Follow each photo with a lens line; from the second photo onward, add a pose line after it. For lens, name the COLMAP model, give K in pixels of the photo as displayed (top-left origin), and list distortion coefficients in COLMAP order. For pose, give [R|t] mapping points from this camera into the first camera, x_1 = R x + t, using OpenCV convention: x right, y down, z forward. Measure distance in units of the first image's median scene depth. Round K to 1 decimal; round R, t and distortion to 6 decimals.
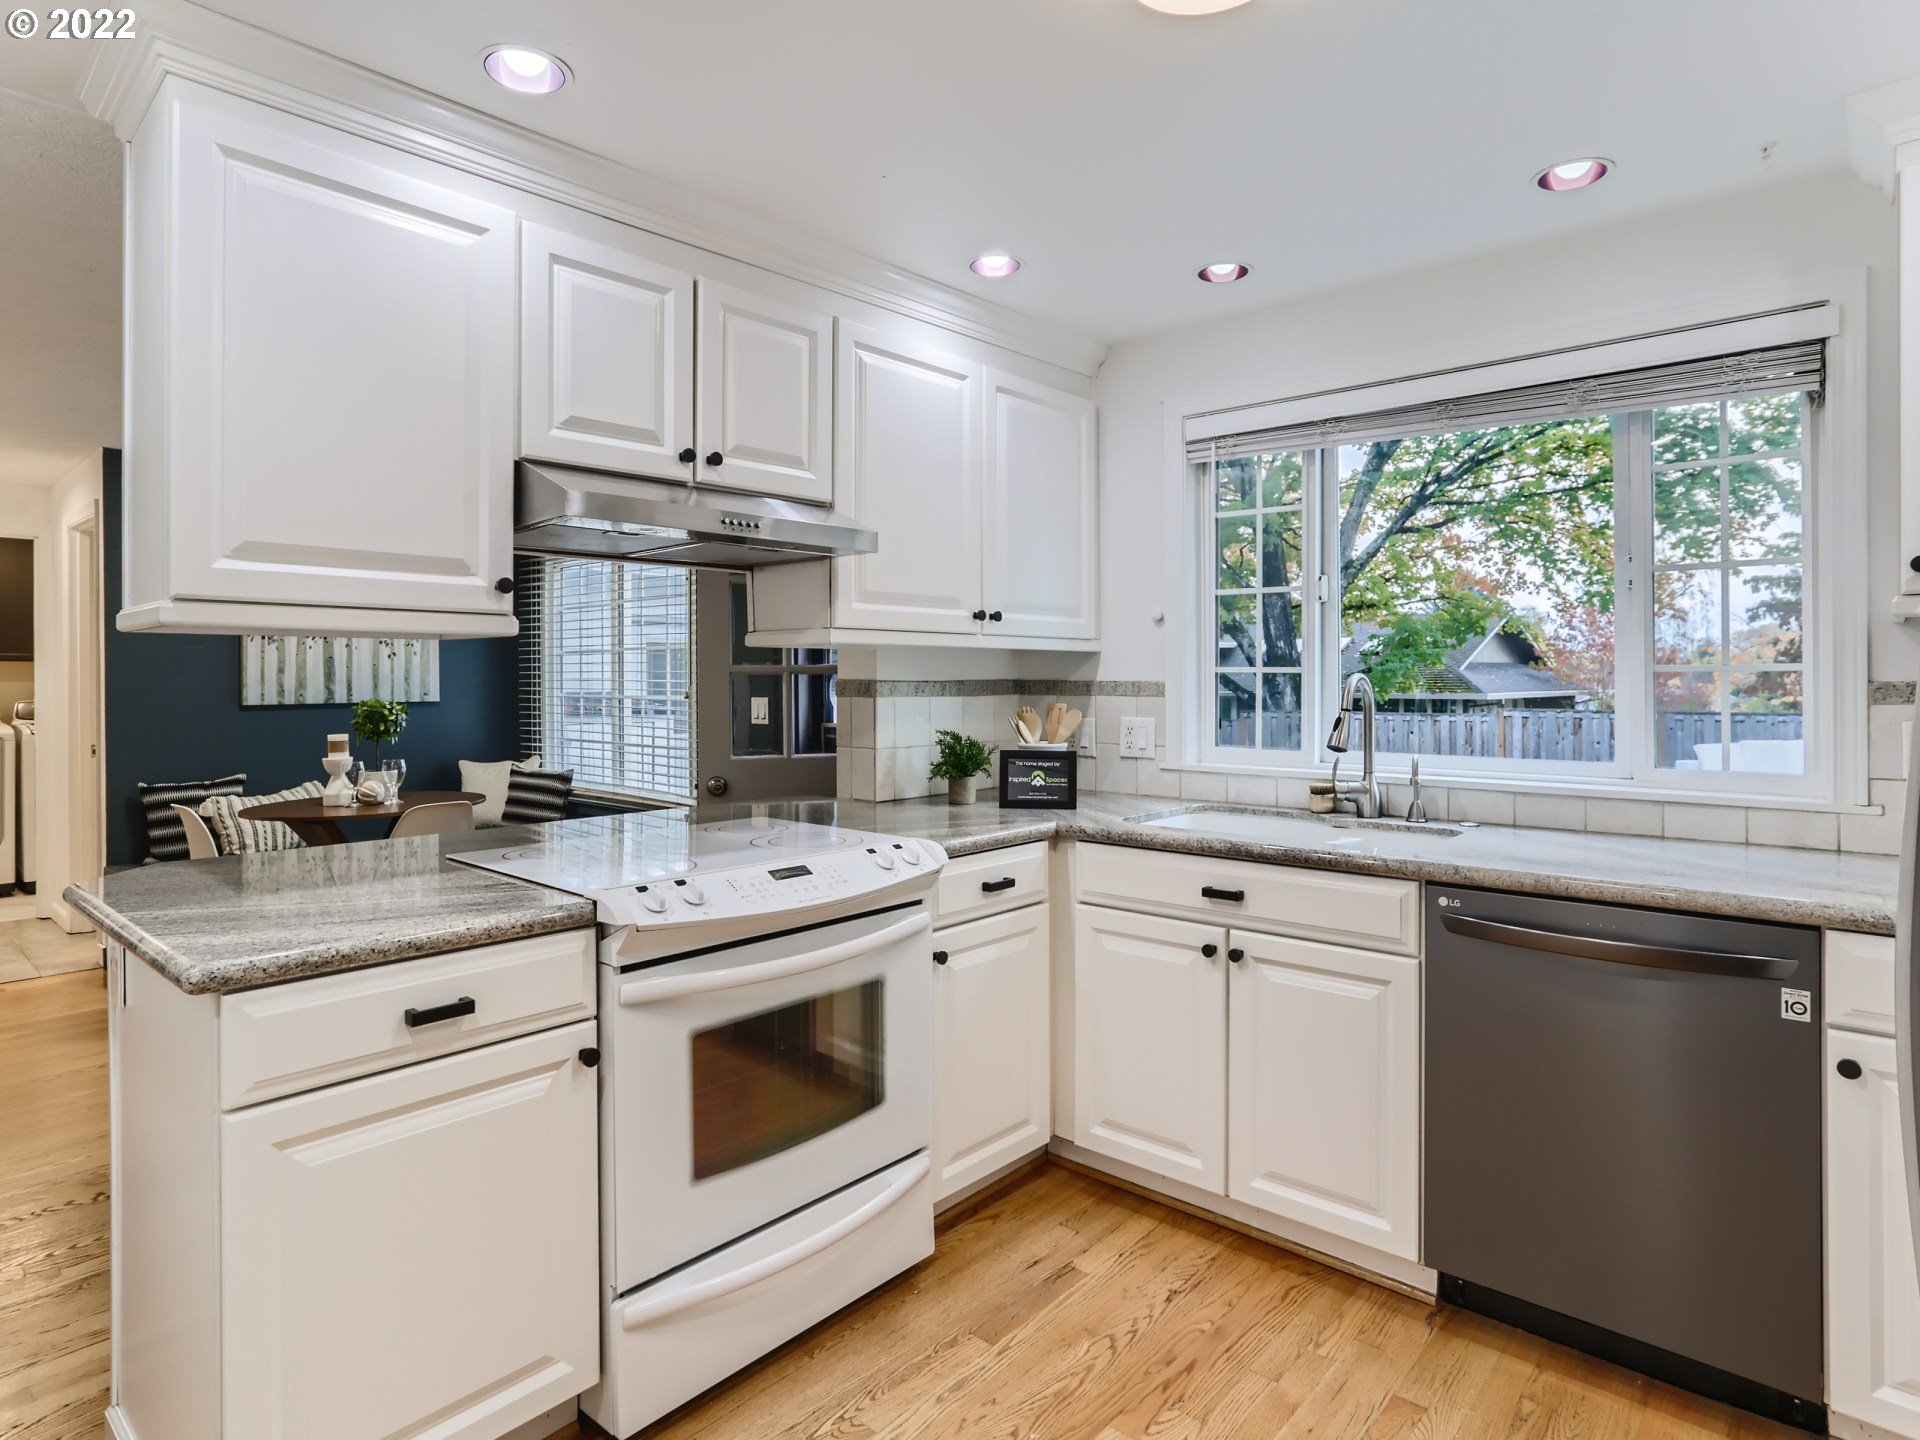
lens RADIAL K [[1067.3, 0, 964.3], [0, 1067.3, 682.0], [0, 0, 1]] dist [-0.027818, 0.020586]
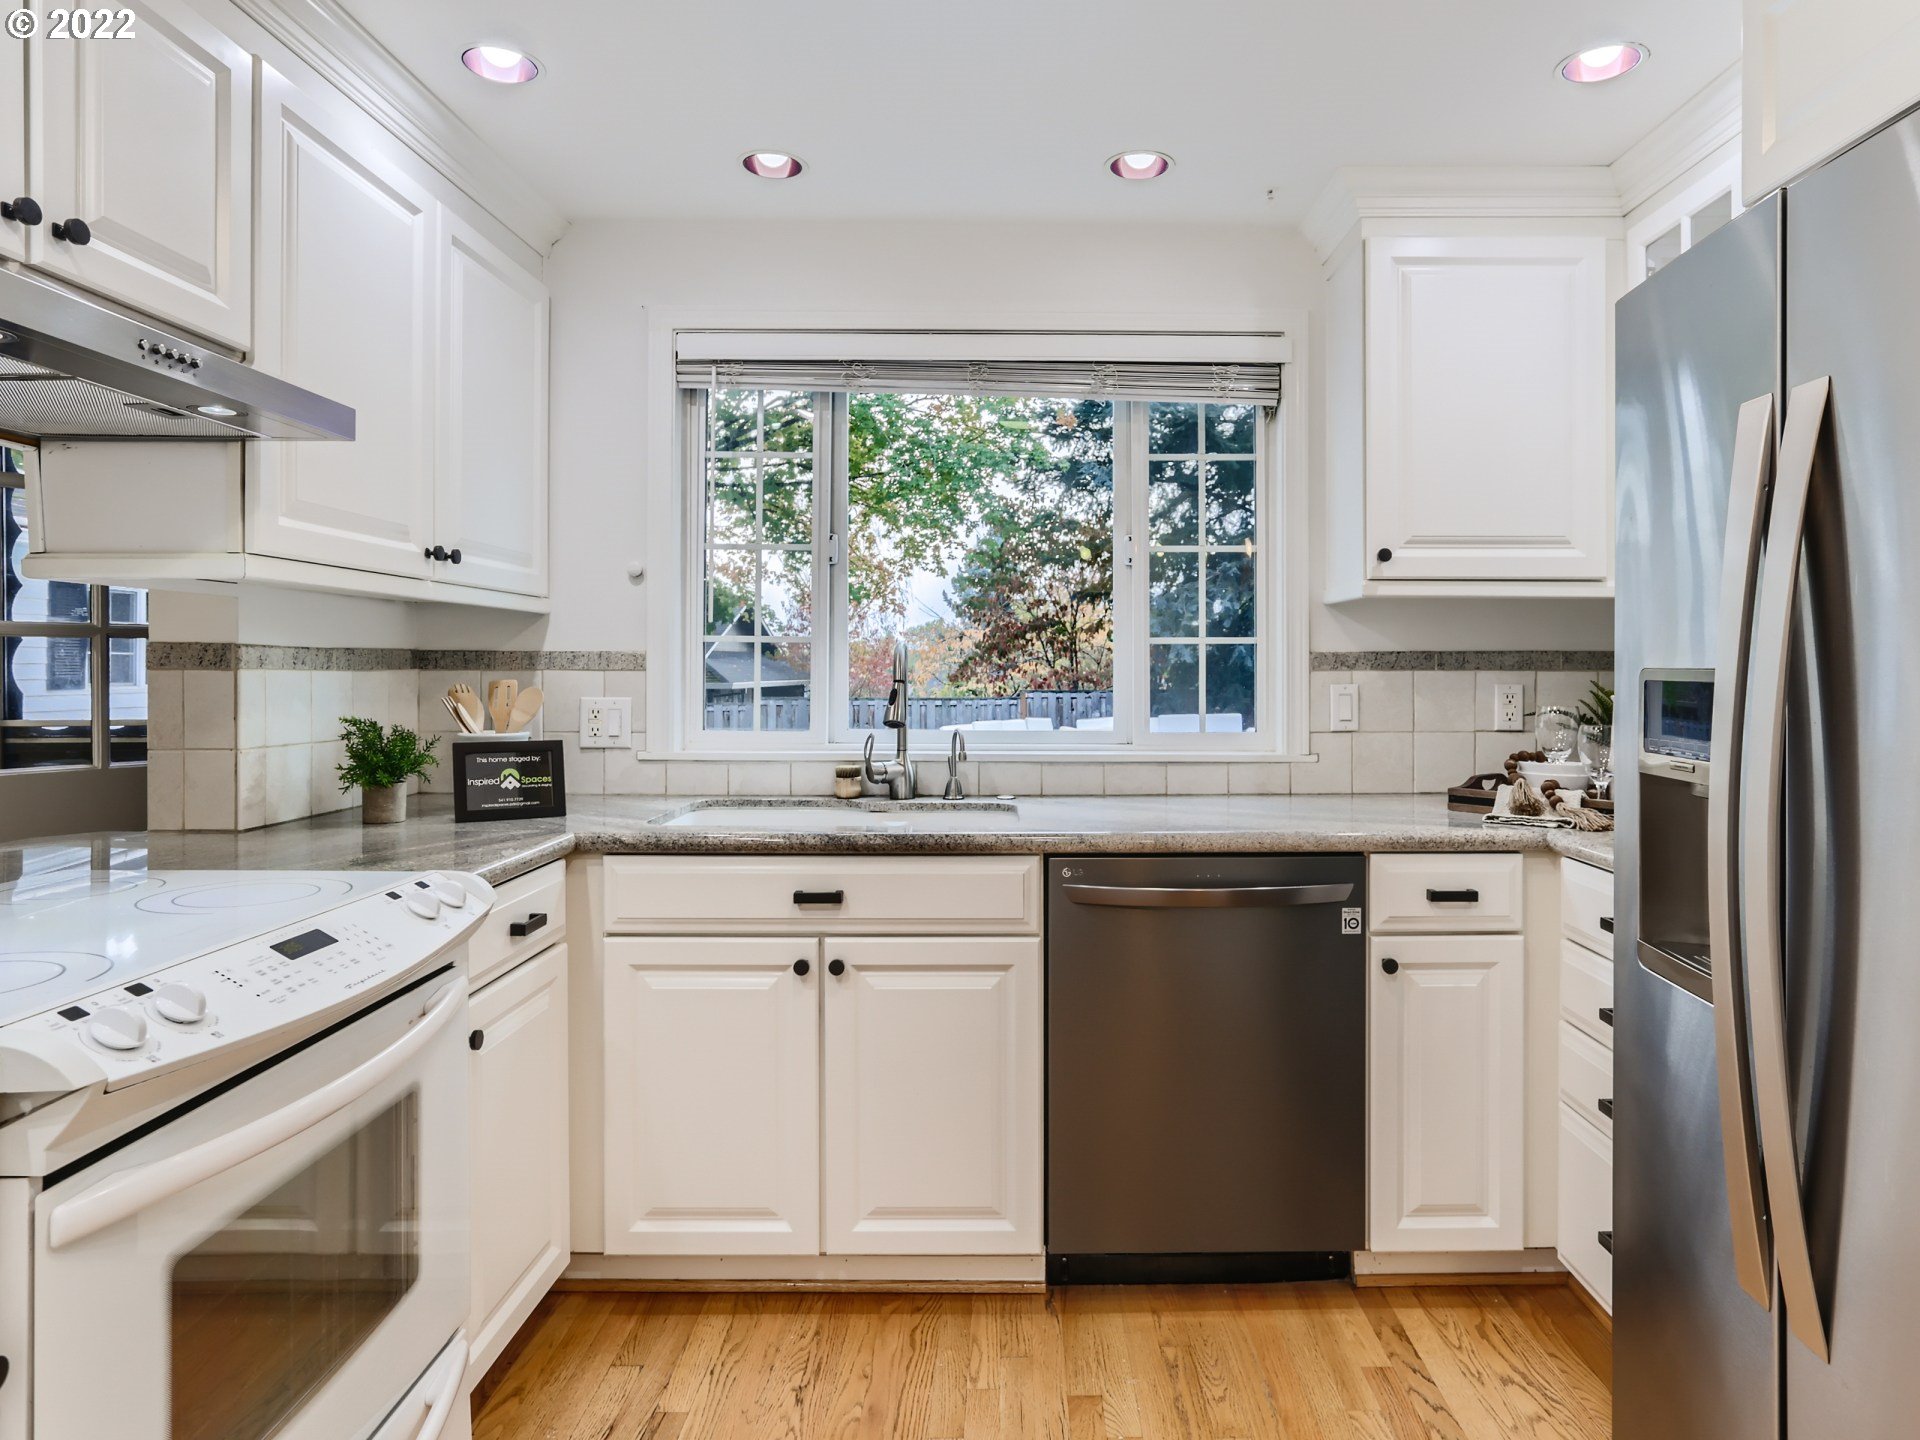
lens RADIAL K [[1169.8, 0, 1000.9], [0, 1169.8, 672.3], [0, 0, 1]] dist [-0.021429, 0.014750]
pose [[0.744096, 0.001156, 0.668072, -0.272421], [0.000314, 0.999998, -0.002081, 0.022692], [-0.668072, 0.001758, 0.744094, 0.215331]]
